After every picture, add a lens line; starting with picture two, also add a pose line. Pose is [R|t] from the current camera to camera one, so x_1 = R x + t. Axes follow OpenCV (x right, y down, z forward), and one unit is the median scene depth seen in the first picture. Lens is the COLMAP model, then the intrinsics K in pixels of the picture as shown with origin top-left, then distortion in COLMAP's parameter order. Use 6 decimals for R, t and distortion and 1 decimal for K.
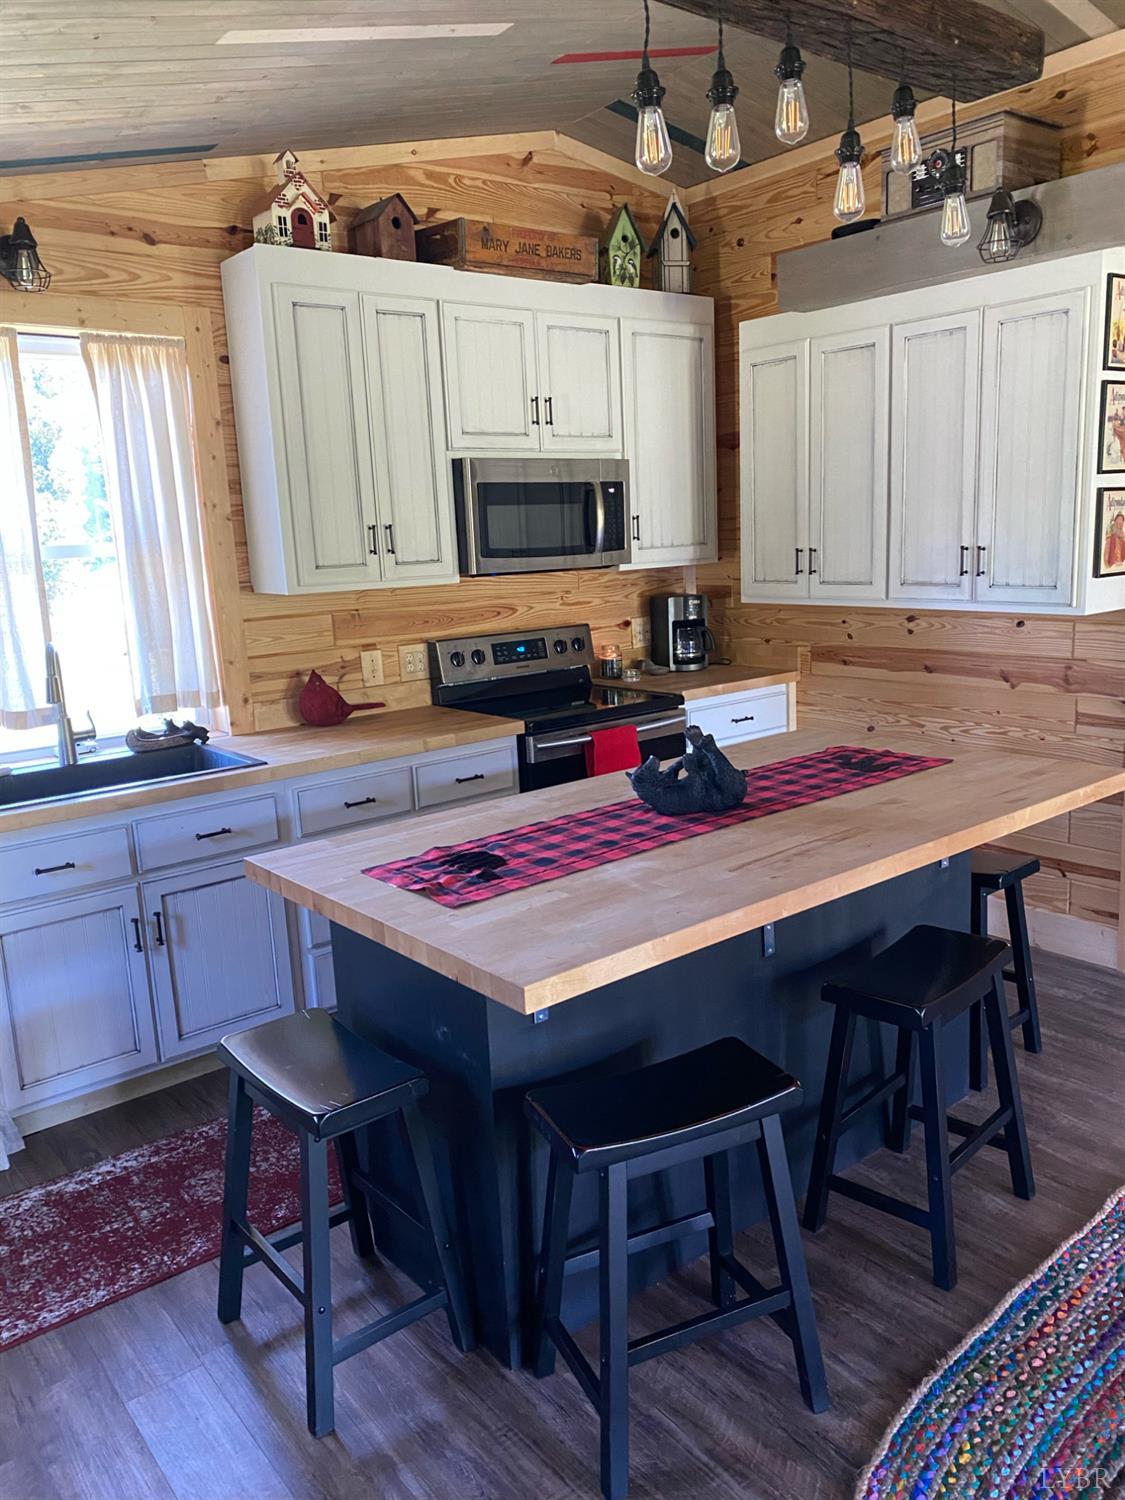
lens RADIAL K [[1134.5, 0, 561.4], [0, 1134.5, 746.2], [0, 0, 1]] dist [0.002250, 0.008424]
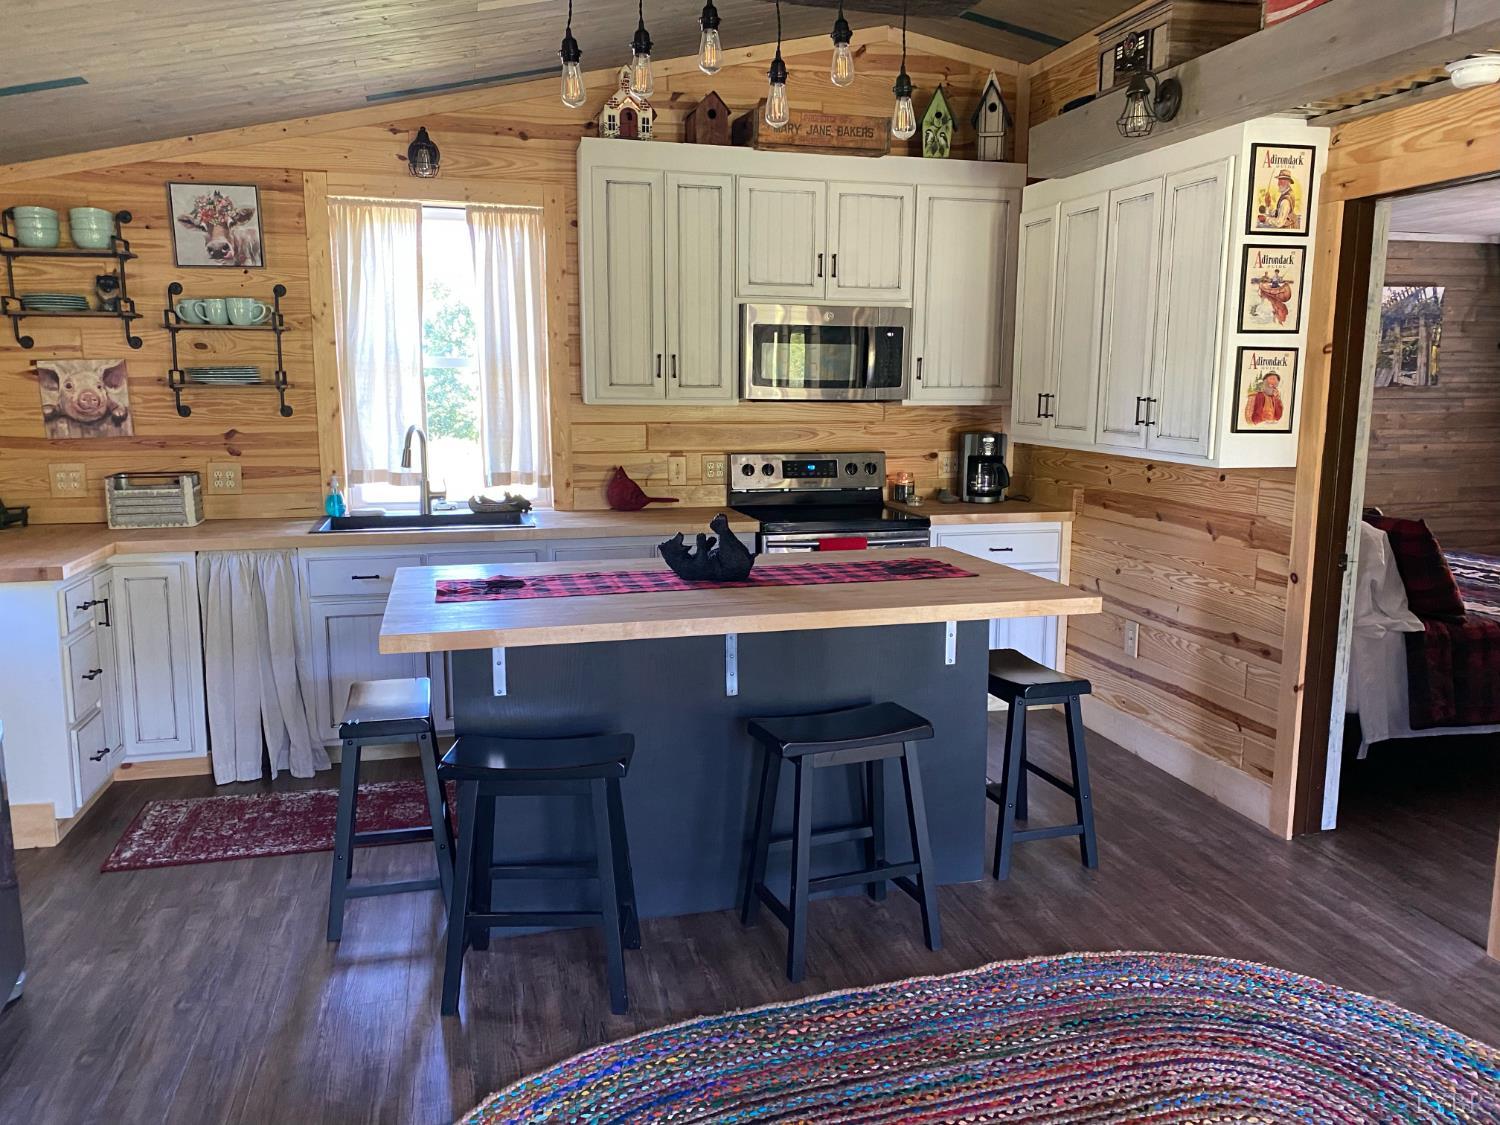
lens RADIAL K [[1129.2, 0, 767.3], [0, 1129.2, 560.8], [0, 0, 1]] dist [0.021473, -0.025841]
pose [[0.914335, 0.114750, -0.388362, 0.431830], [-0.124464, 0.992224, 0.000143, 0.017401], [0.385358, 0.048206, 0.921507, -0.095154]]
